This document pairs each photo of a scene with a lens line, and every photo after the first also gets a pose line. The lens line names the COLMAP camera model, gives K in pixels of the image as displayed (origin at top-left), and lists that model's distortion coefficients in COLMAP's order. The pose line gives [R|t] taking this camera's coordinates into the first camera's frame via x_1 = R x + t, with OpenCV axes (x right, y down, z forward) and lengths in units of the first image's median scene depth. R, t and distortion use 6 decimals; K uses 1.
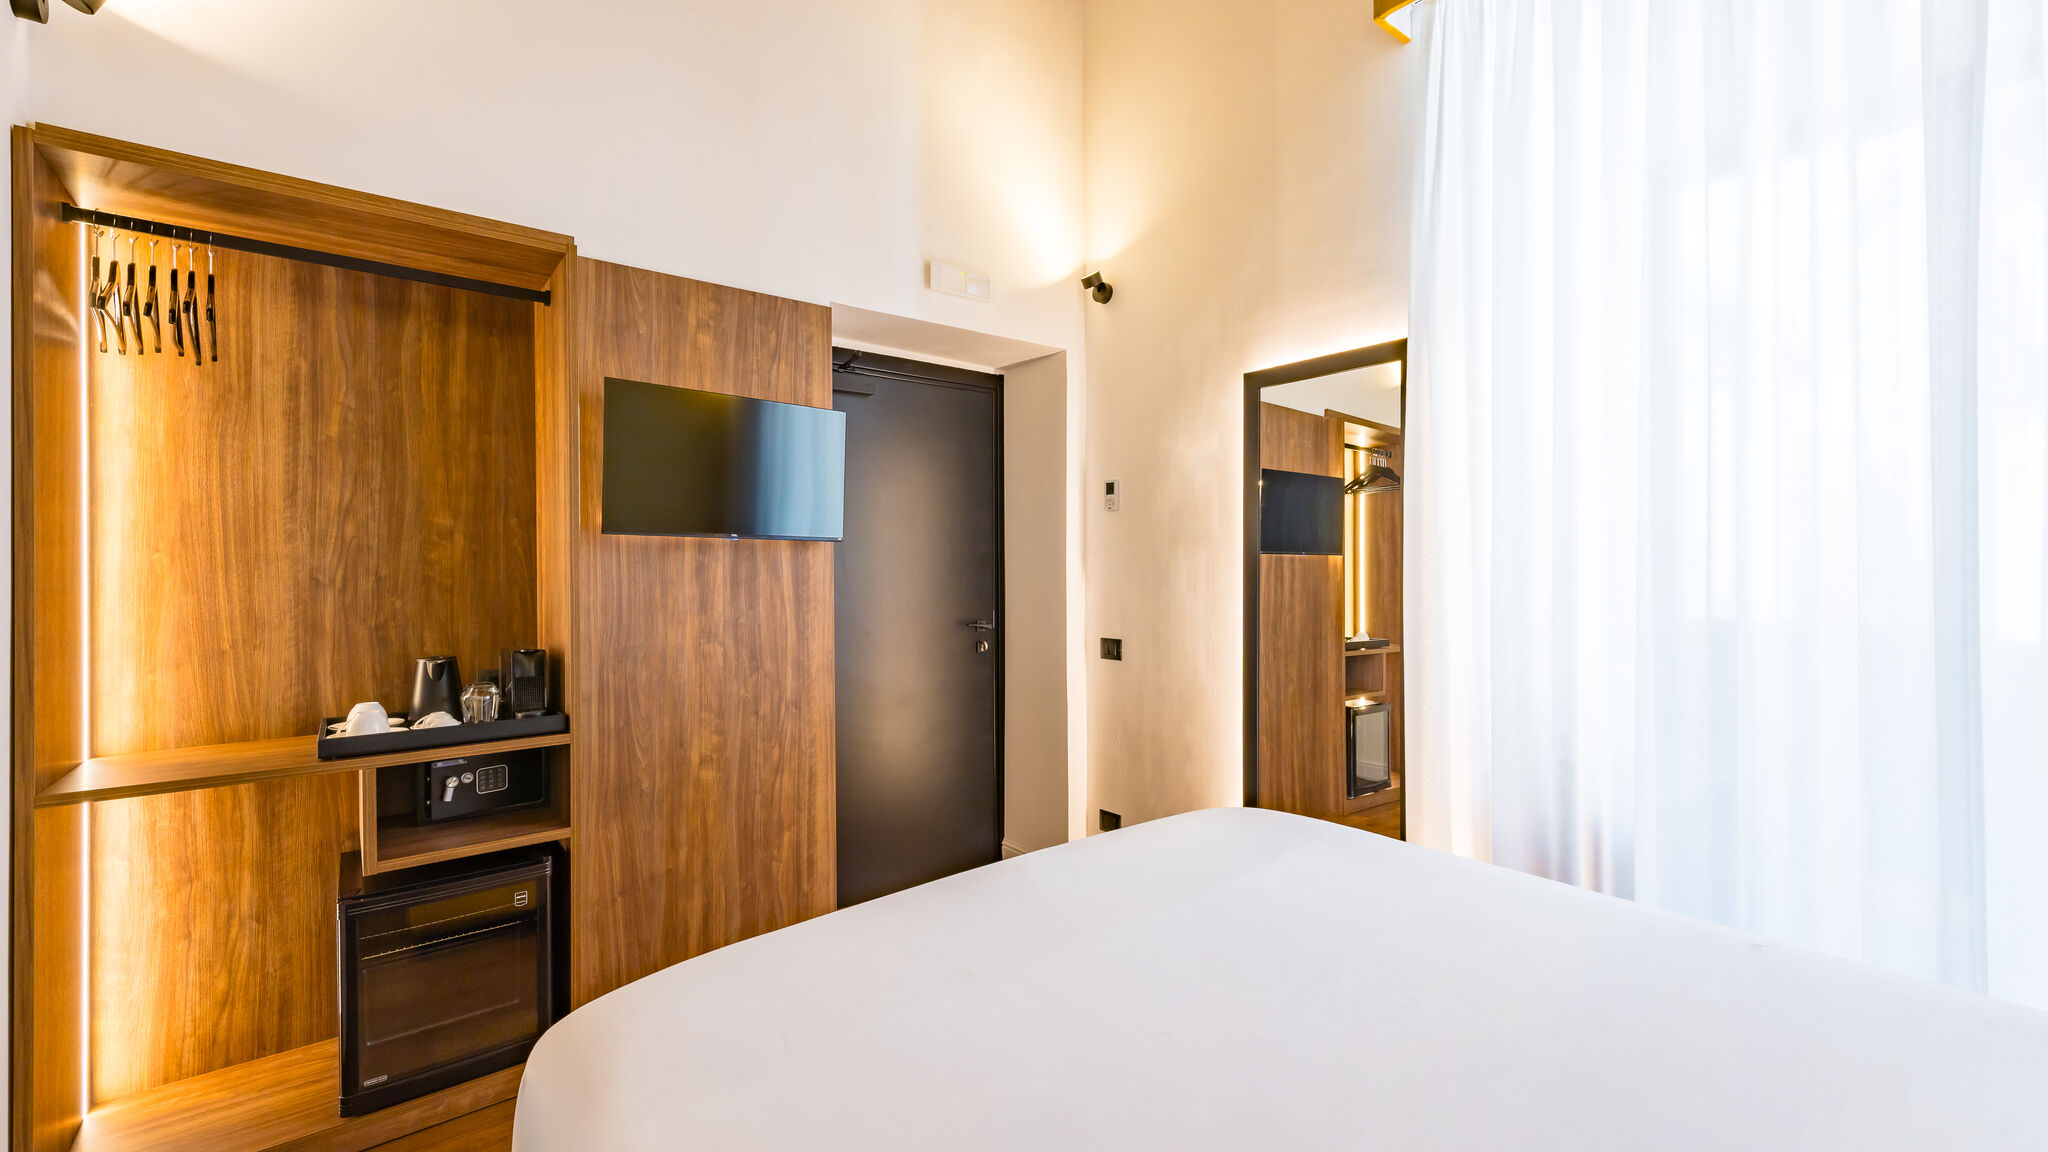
lens RADIAL K [[864.7, 0, 1031.0], [0, 864.7, 579.9], [0, 0, 1]] dist [0.002689, 0.000041]
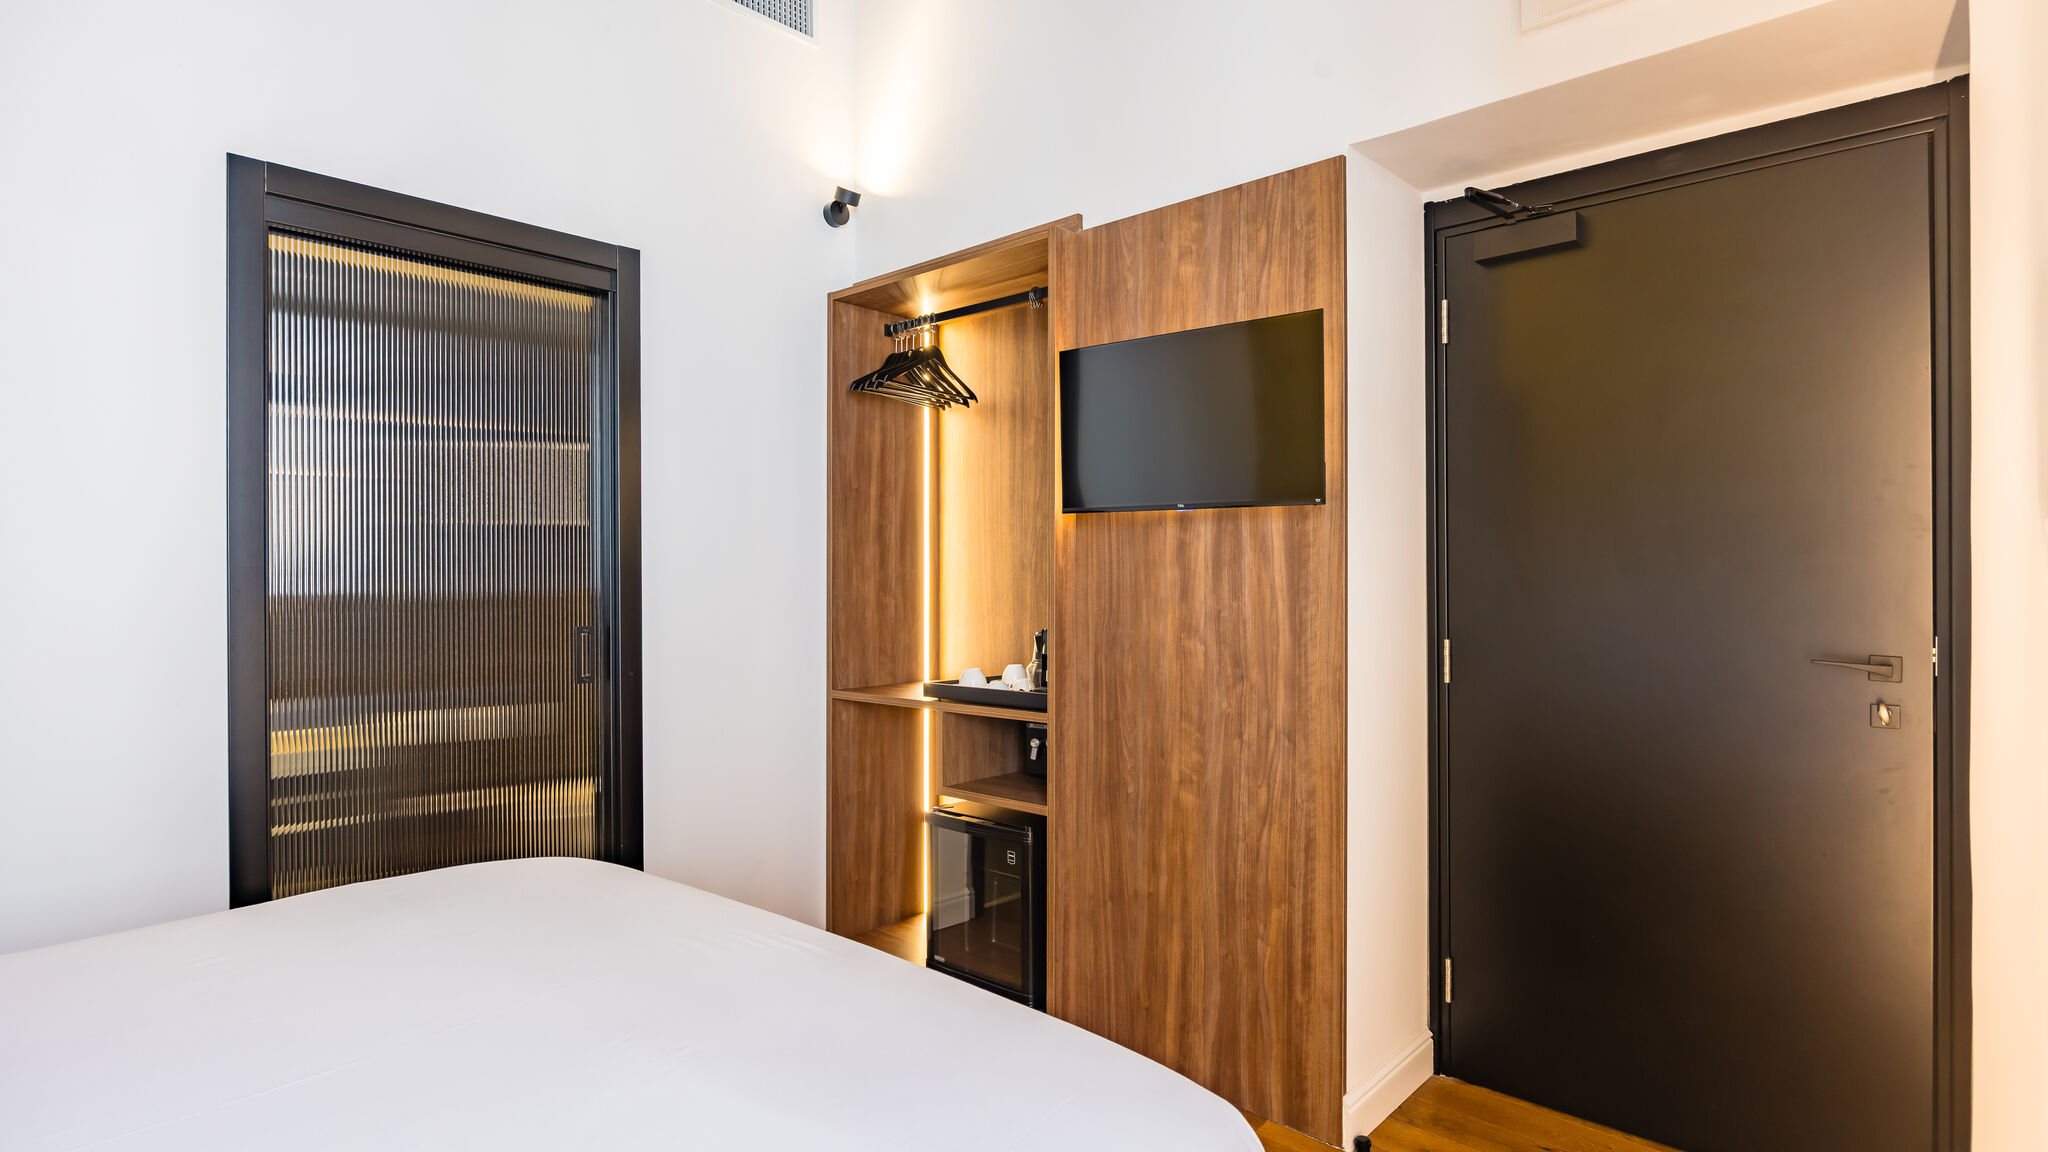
lens RADIAL K [[1024.8, 0, 1002.3], [0, 1024.8, 579.4], [0, 0, 1]] dist [-0.018636, -0.000194]
pose [[0.143044, 0.011700, -0.989647, 0.560823], [-0.006568, 0.999919, 0.010873, 0.007532], [0.989695, 0.004944, 0.143109, 0.681934]]
